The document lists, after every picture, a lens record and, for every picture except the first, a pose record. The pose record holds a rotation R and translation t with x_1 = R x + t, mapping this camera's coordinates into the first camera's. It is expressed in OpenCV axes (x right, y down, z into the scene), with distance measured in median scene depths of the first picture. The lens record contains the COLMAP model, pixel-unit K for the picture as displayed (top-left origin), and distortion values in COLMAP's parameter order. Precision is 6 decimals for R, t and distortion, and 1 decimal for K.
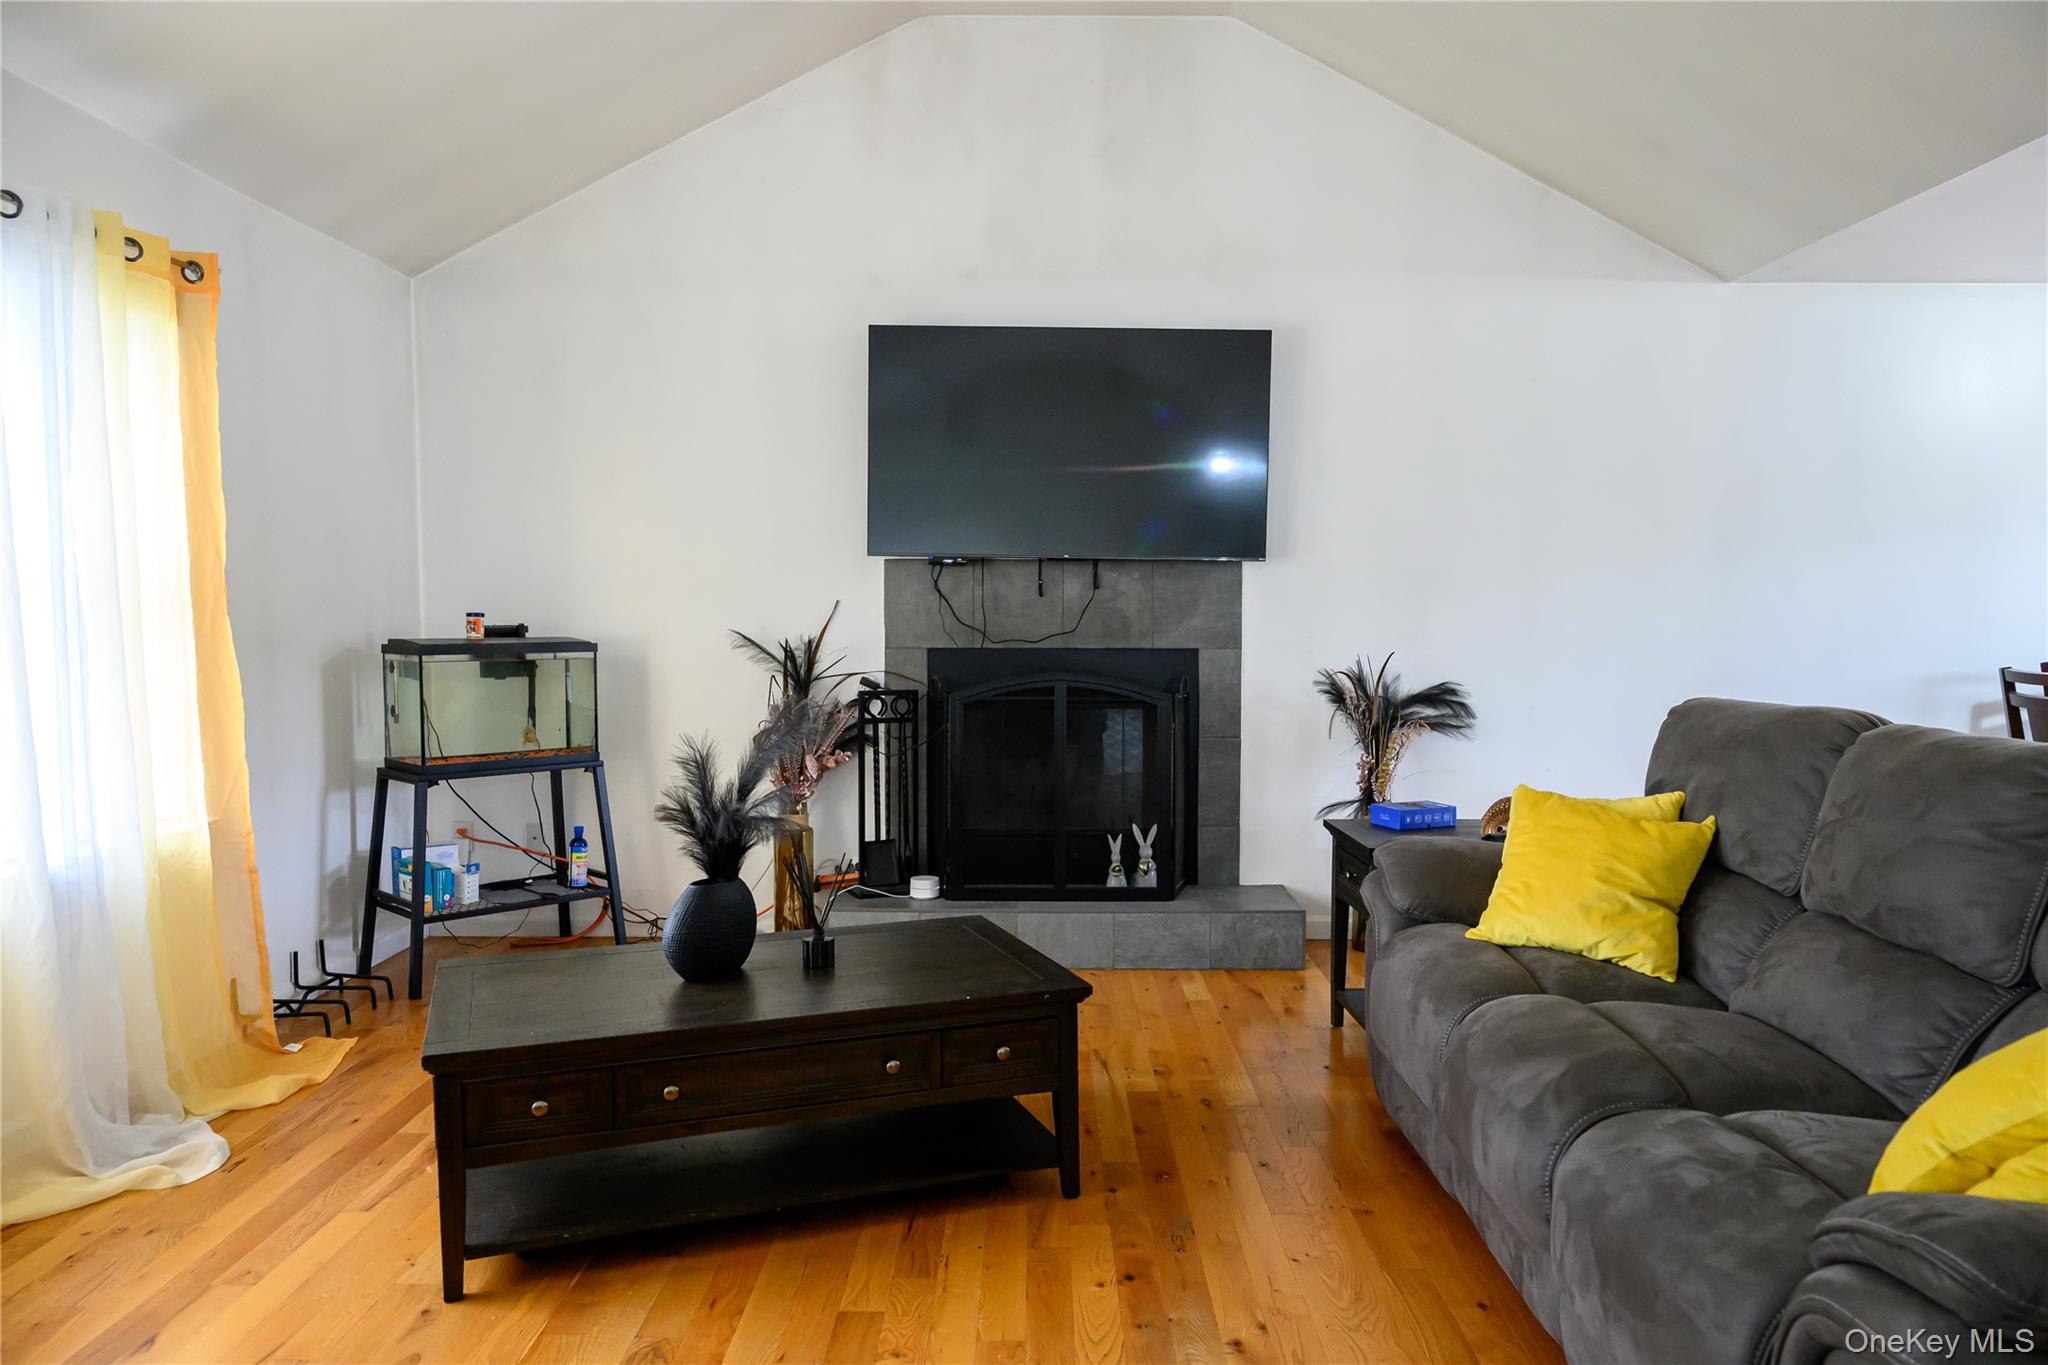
lens RADIAL K [[1403.9, 0, 1019.5], [0, 1403.9, 681.9], [0, 0, 1]] dist [0.014504, 0.003535]
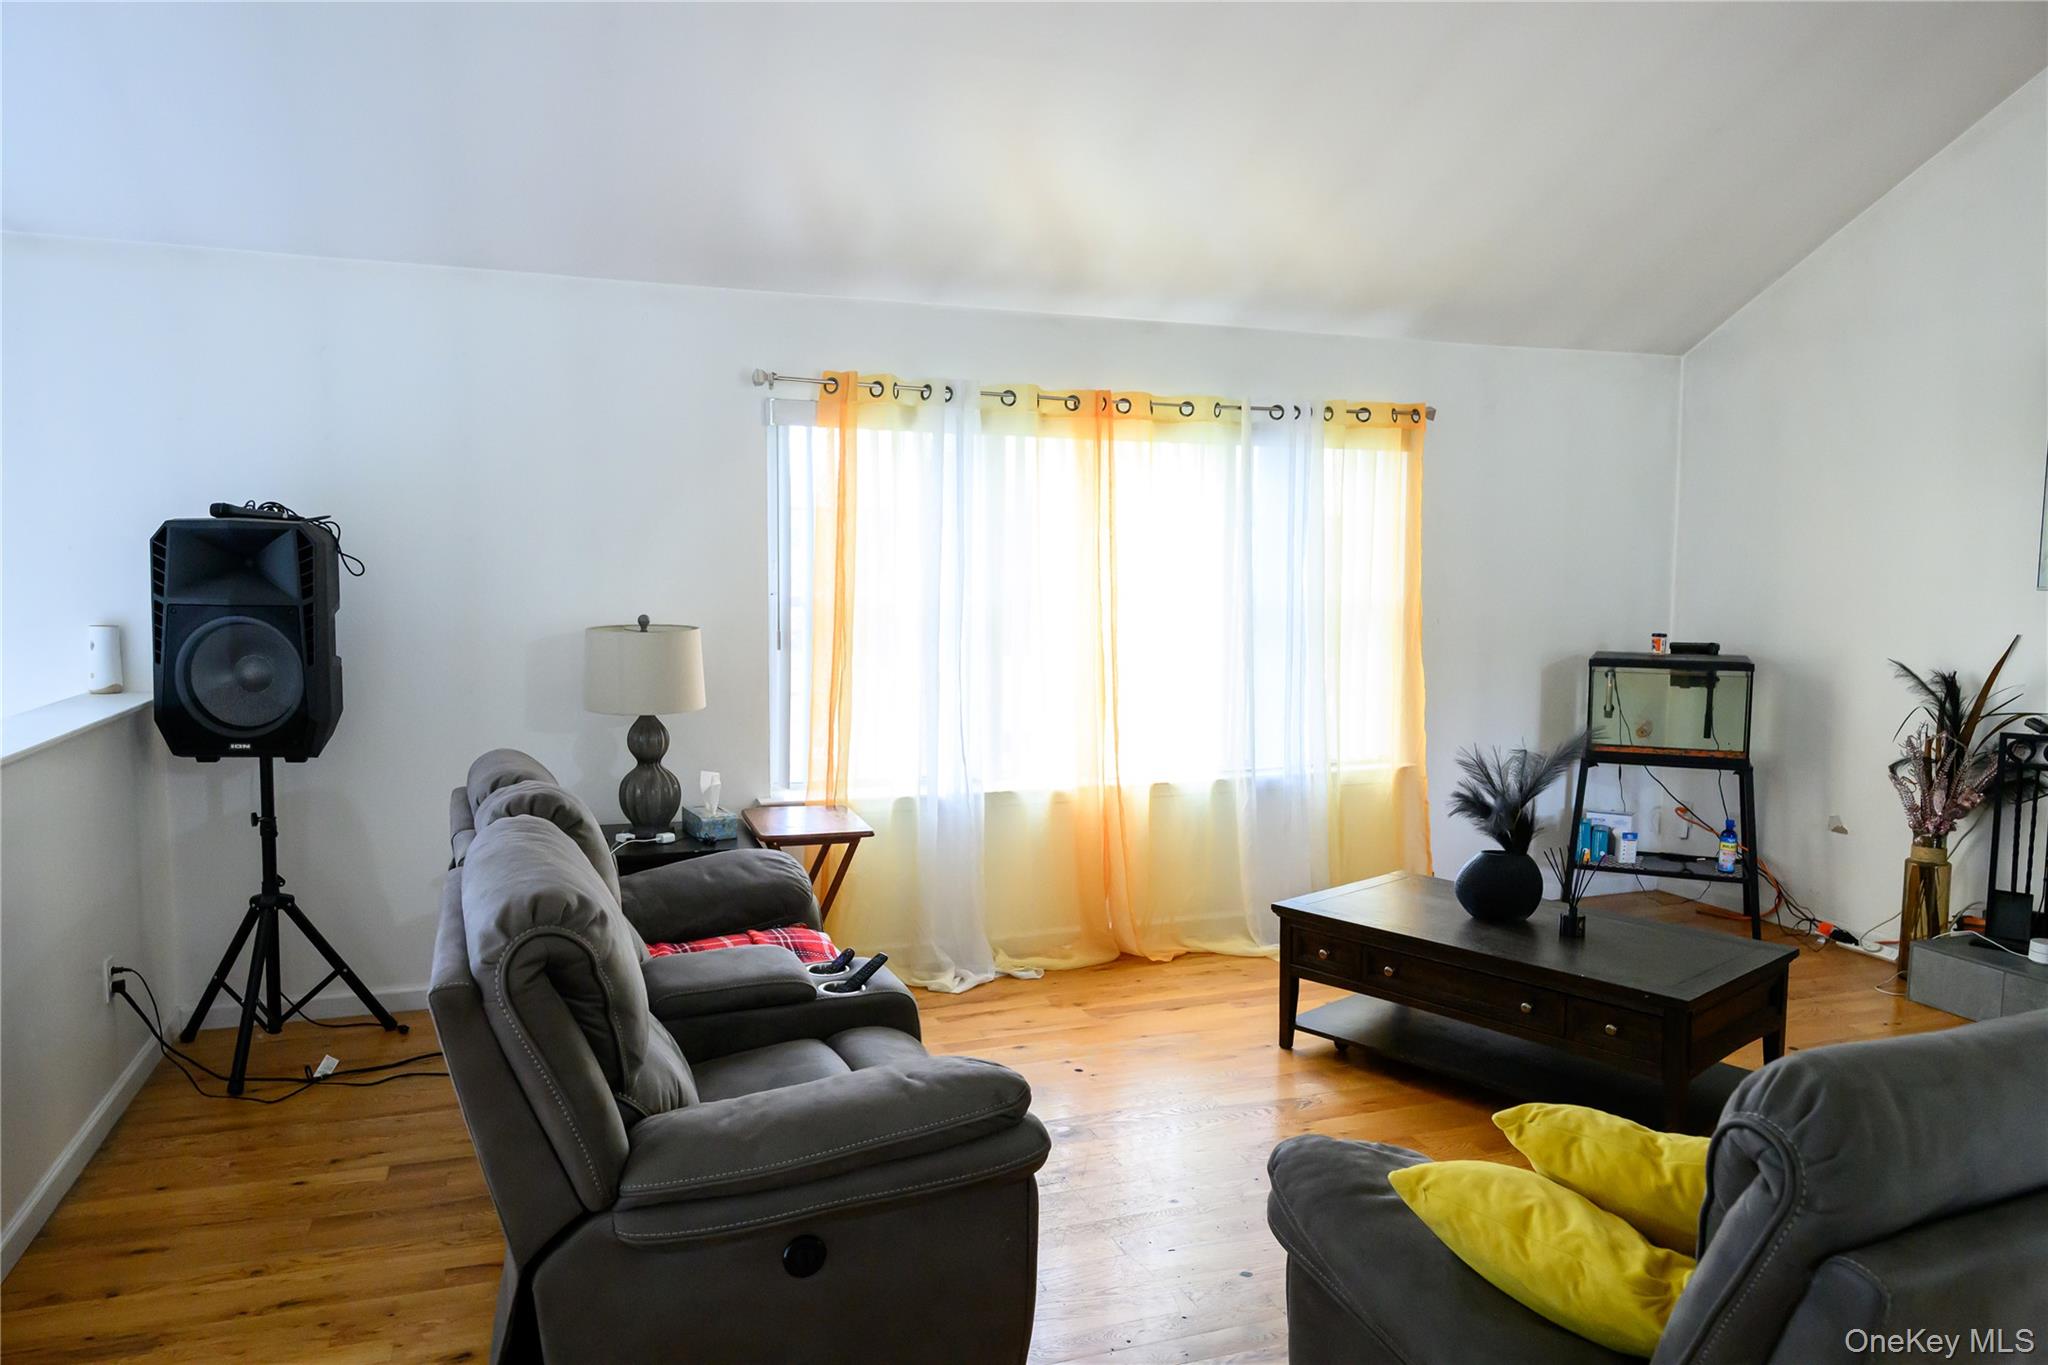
lens RADIAL K [[1403.9, 0, 1015.3], [0, 1403.9, 680.4], [0, 0, 1]] dist [0.014504, 0.003535]
pose [[0.358324, 0.081721, -0.930014, 0.570952], [-0.052012, 0.996362, 0.067511, -0.062589], [0.932147, 0.024181, 0.361271, 0.025792]]
